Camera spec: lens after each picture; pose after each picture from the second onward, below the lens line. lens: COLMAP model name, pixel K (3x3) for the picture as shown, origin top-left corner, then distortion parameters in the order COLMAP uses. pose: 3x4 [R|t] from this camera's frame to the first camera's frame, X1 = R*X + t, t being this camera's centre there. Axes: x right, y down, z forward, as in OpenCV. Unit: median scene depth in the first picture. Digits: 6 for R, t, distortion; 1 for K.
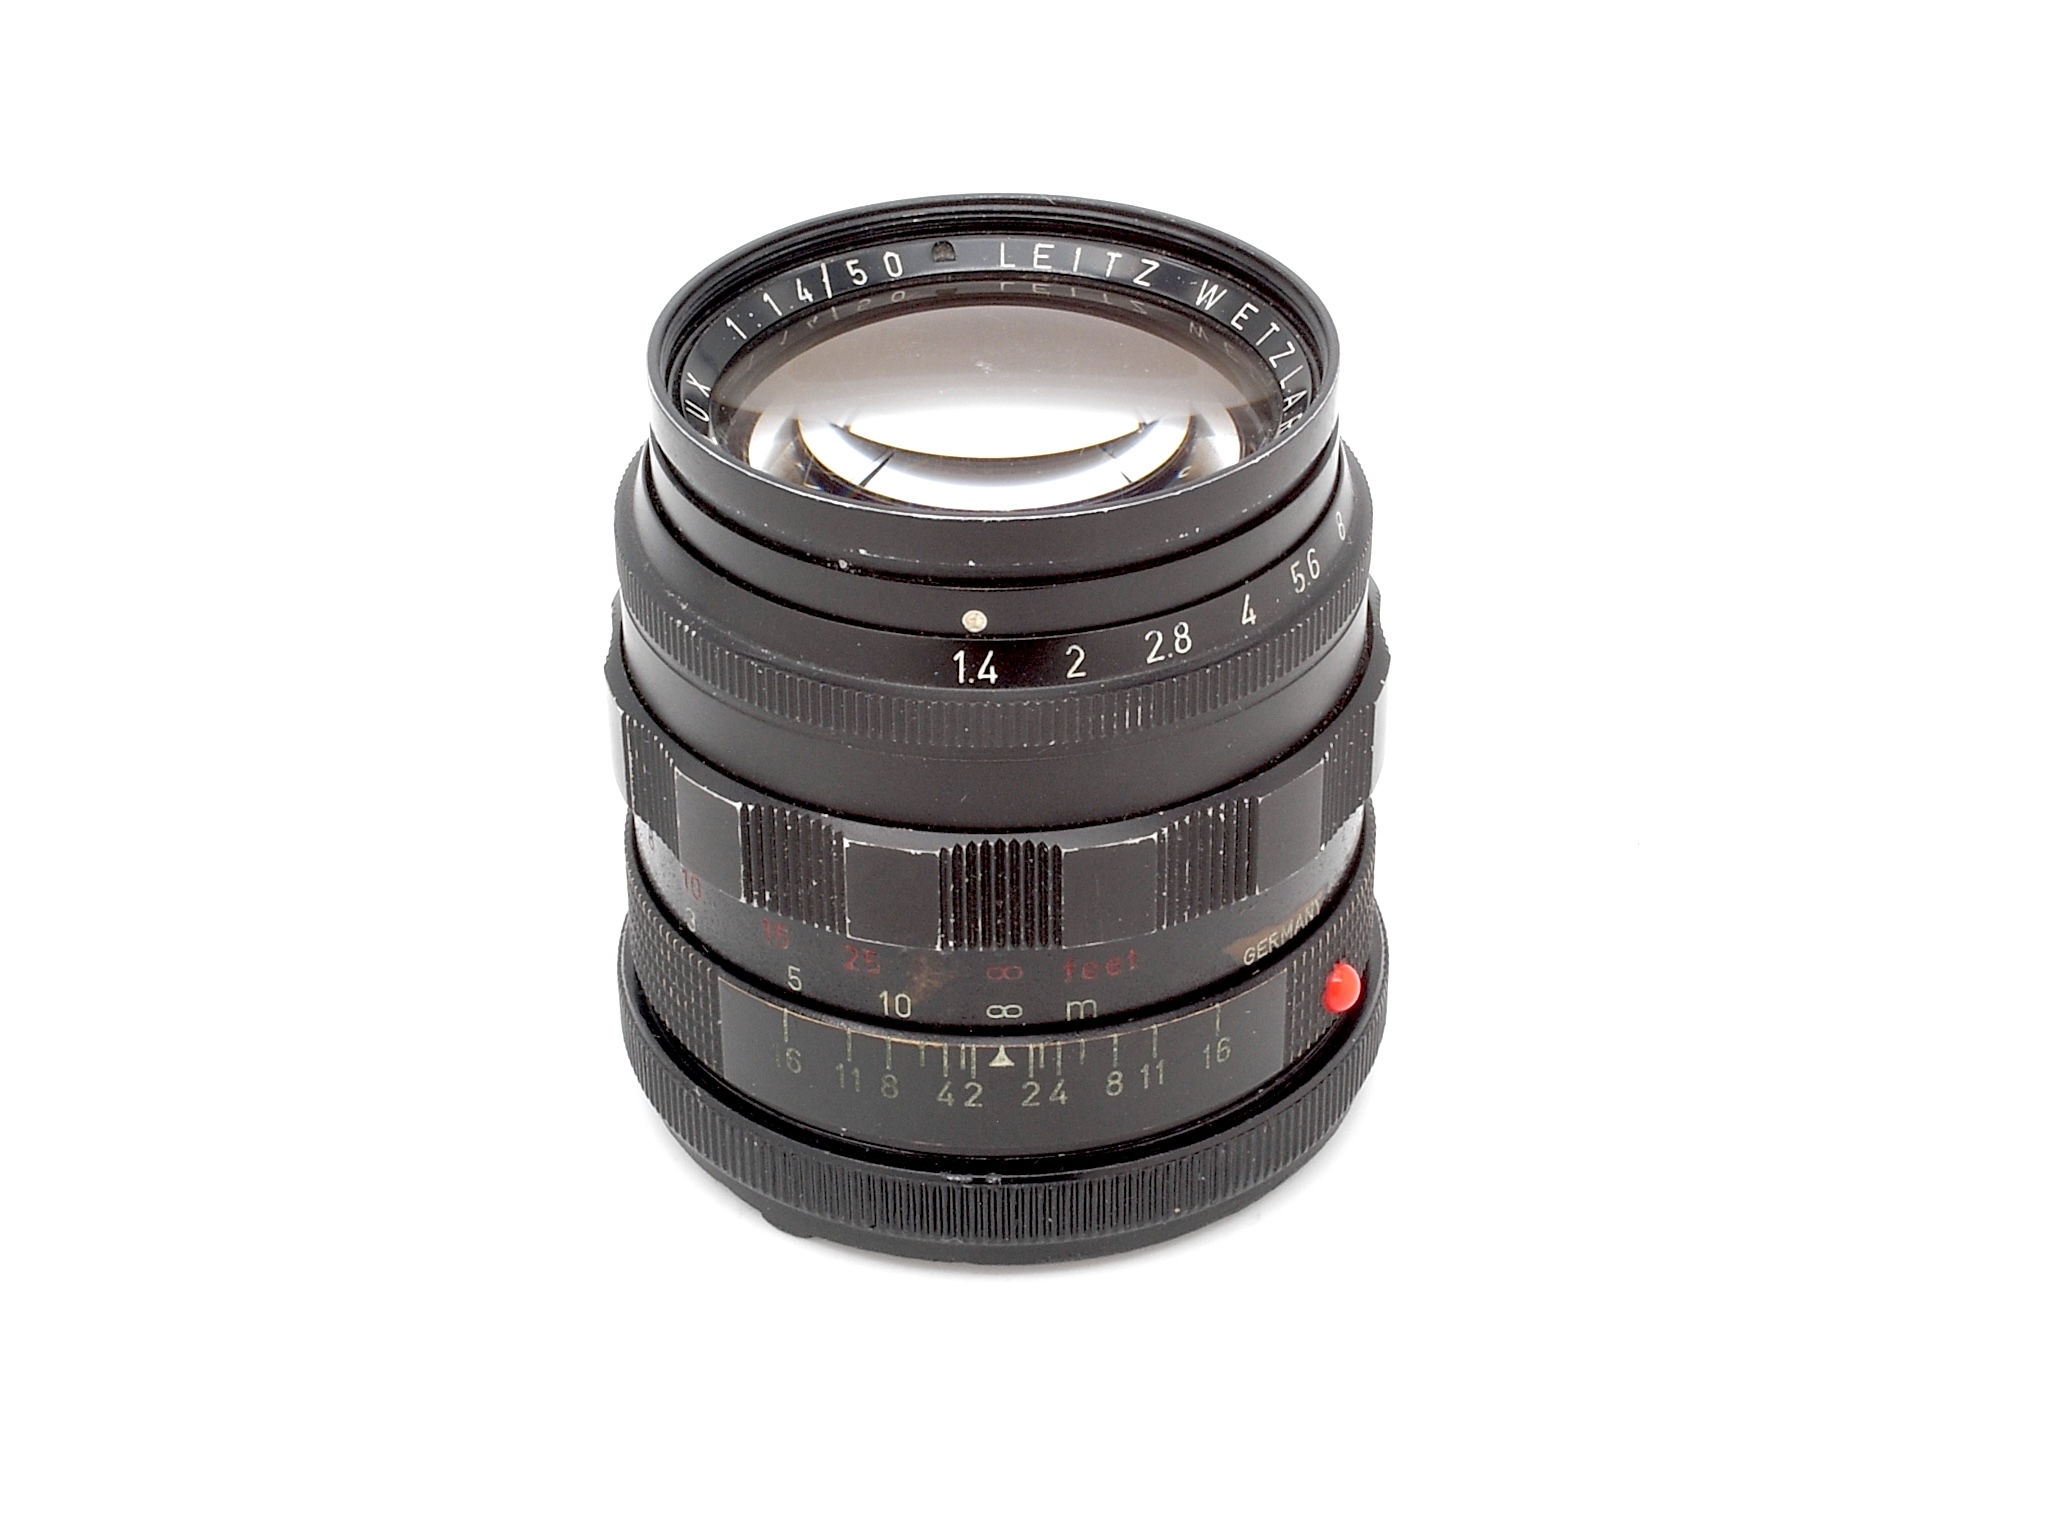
lens RADIAL K [[3714.0, 0, 1023.9], [0, 3714.0, 780.7], [0, 0, 1]] dist [-0.145469, 0.000000]
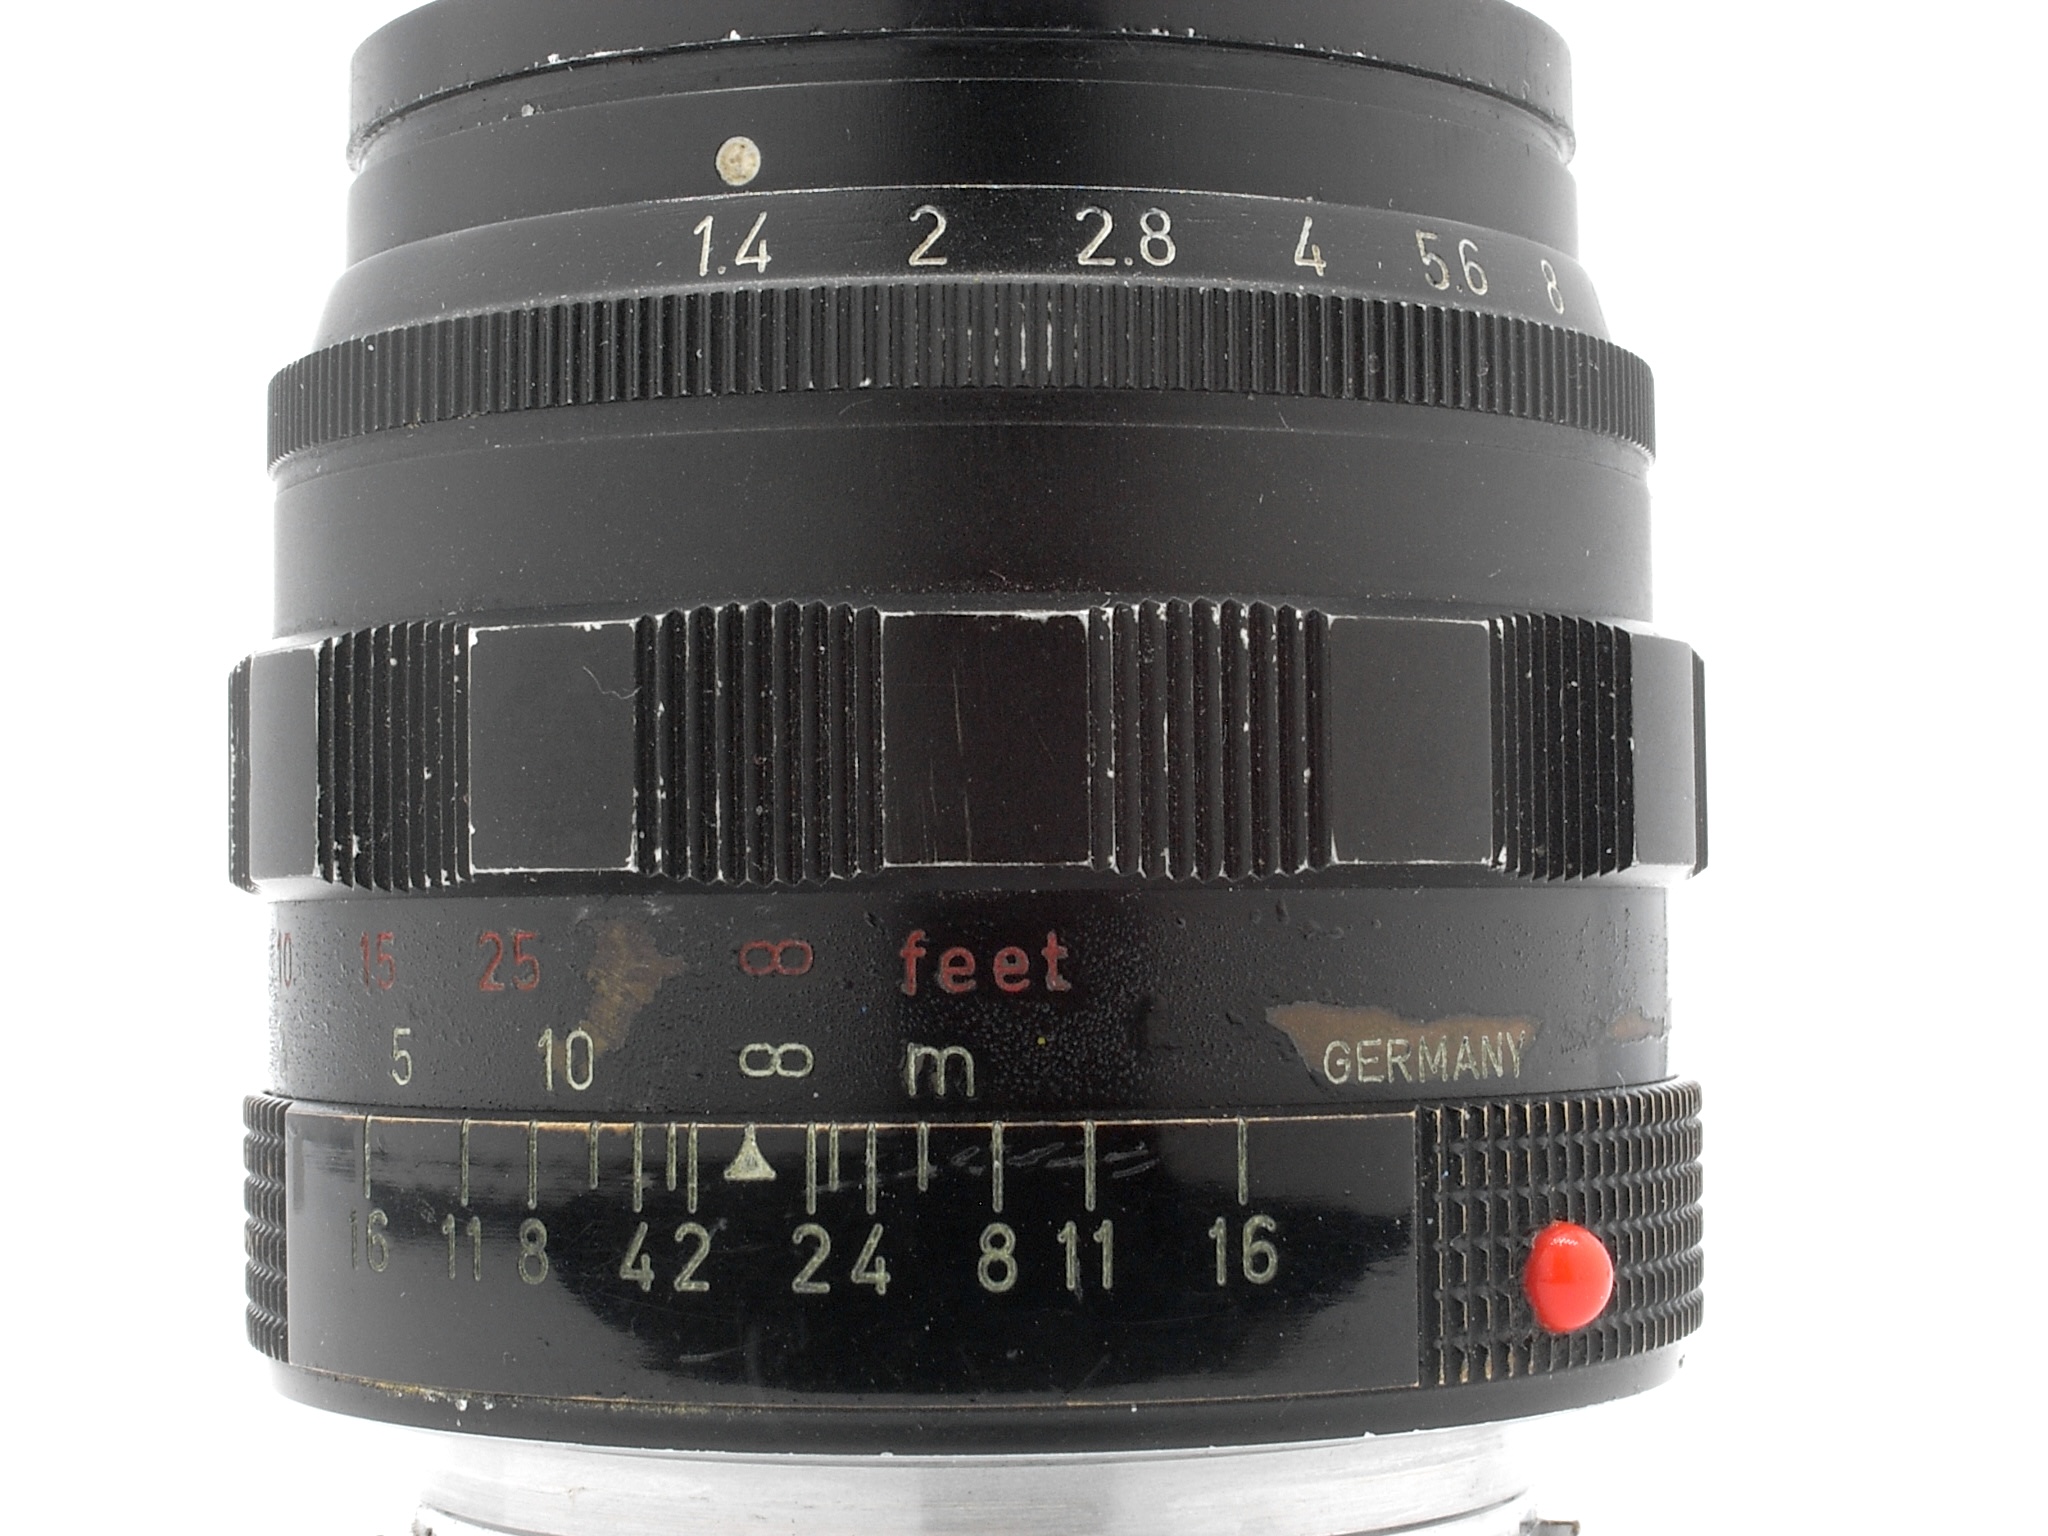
lens RADIAL K [[3714.0, 0, 943.5], [0, 3714.0, 768.0], [0, 0, 1]] dist [-0.145469, 0.000000]
pose [[0.968426, -0.015078, -0.248847, 0.134412], [-0.130077, 0.820970, -0.555957, 0.294025], [0.212678, 0.570773, 0.793087, 0.620533]]
